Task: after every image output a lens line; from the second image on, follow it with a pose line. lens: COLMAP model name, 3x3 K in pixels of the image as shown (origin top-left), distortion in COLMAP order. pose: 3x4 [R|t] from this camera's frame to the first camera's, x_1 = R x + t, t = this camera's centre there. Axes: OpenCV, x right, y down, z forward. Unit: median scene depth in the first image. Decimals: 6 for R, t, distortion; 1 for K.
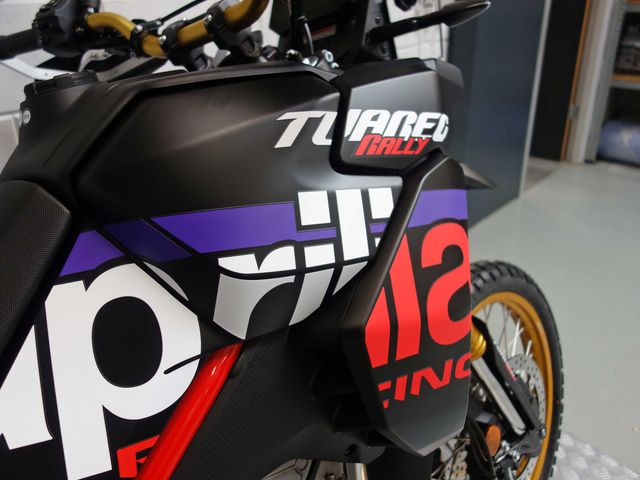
lens RADIAL K [[579.1, 0, 320.0], [0, 579.1, 240.0], [0, 0, 1]] dist [0.009770, 0.002198]
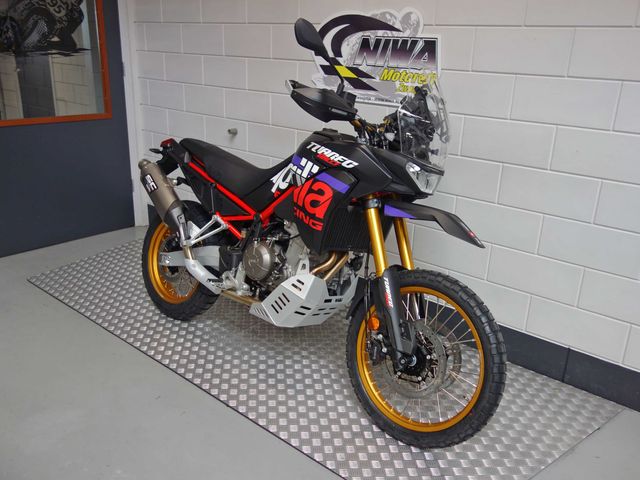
lens RADIAL K [[579.1, 0, 320.0], [0, 579.1, 240.0], [0, 0, 1]] dist [0.009770, 0.002198]
pose [[-0.002266, 0.339964, -0.940436, 4.083487], [-0.442245, 0.843133, 0.305855, -0.901642], [0.896892, 0.416596, 0.148437, 0.637459]]
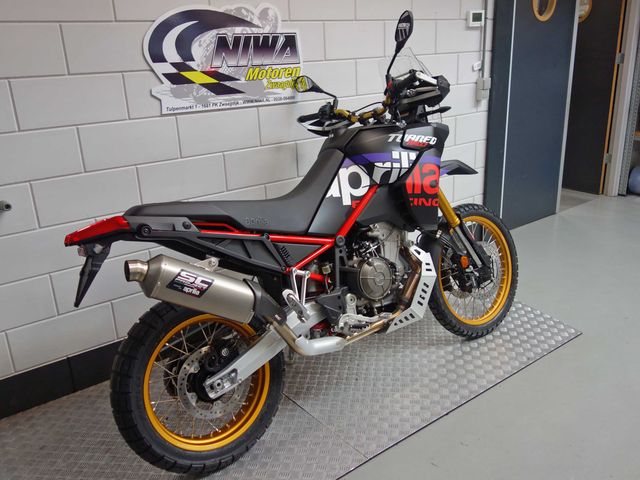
lens RADIAL K [[579.1, 0, 320.0], [0, 579.1, 240.0], [0, 0, 1]] dist [0.009770, 0.002198]
pose [[0.980633, 0.042108, -0.191275, 0.278069], [-0.060398, 0.994034, -0.090818, 0.964967], [0.186309, 0.100612, 0.977326, -3.182621]]
